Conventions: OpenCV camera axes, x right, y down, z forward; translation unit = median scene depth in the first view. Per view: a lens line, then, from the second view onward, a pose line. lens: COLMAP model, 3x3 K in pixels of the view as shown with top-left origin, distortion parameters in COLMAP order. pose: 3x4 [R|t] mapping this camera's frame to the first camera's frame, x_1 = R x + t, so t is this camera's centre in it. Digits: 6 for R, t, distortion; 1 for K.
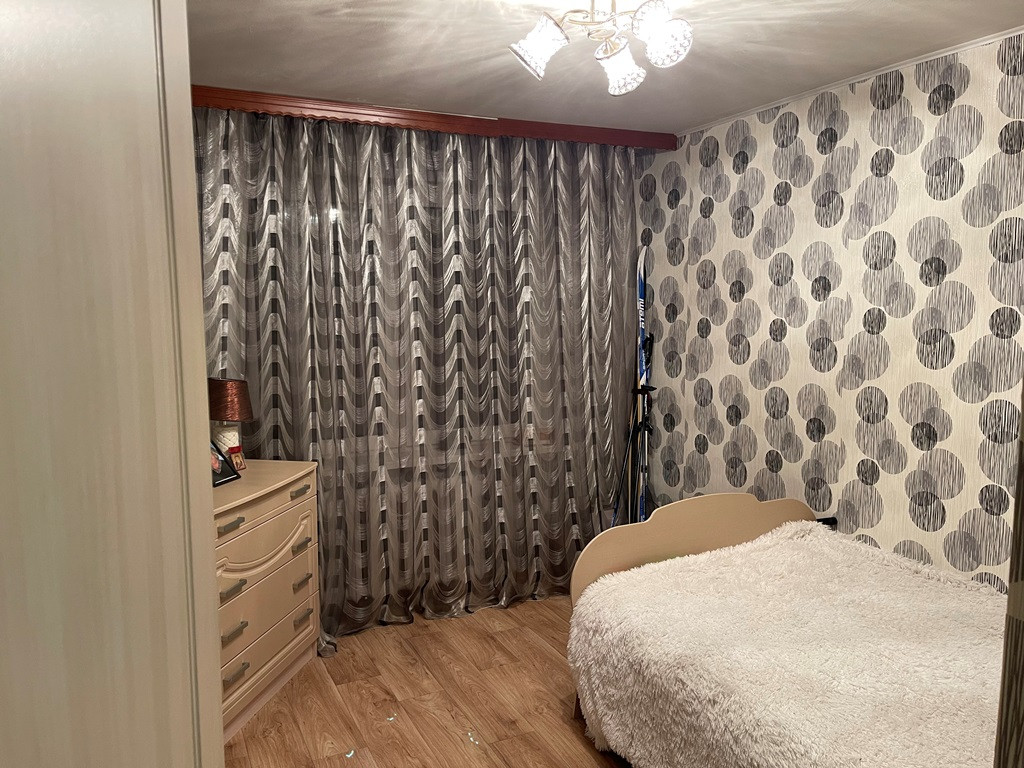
lens RADIAL K [[760.6, 0, 506.2], [0, 760.6, 389.1], [0, 0, 1]] dist [0.085063, -0.116752]
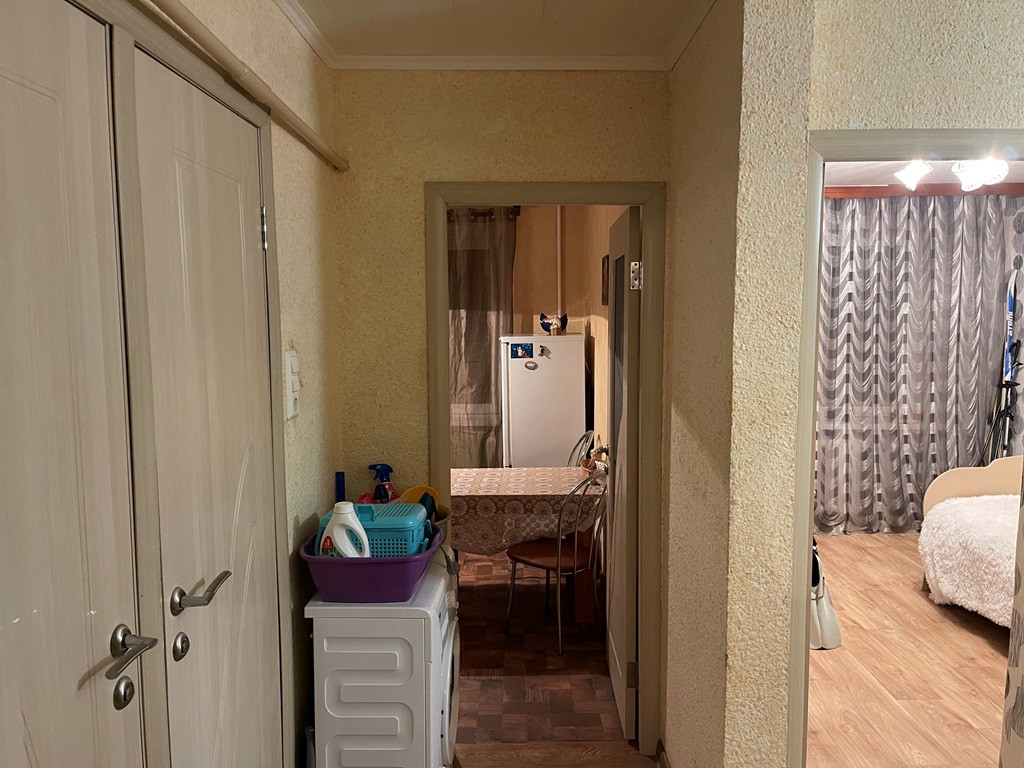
lens RADIAL K [[760.6, 0, 506.2], [0, 760.6, 389.1], [0, 0, 1]] dist [0.085063, -0.116752]
pose [[0.892139, 0.048063, -0.449196, 0.017299], [-0.054076, 0.998537, -0.000558, 0.059538], [0.448512, 0.024788, 0.893433, -0.555244]]
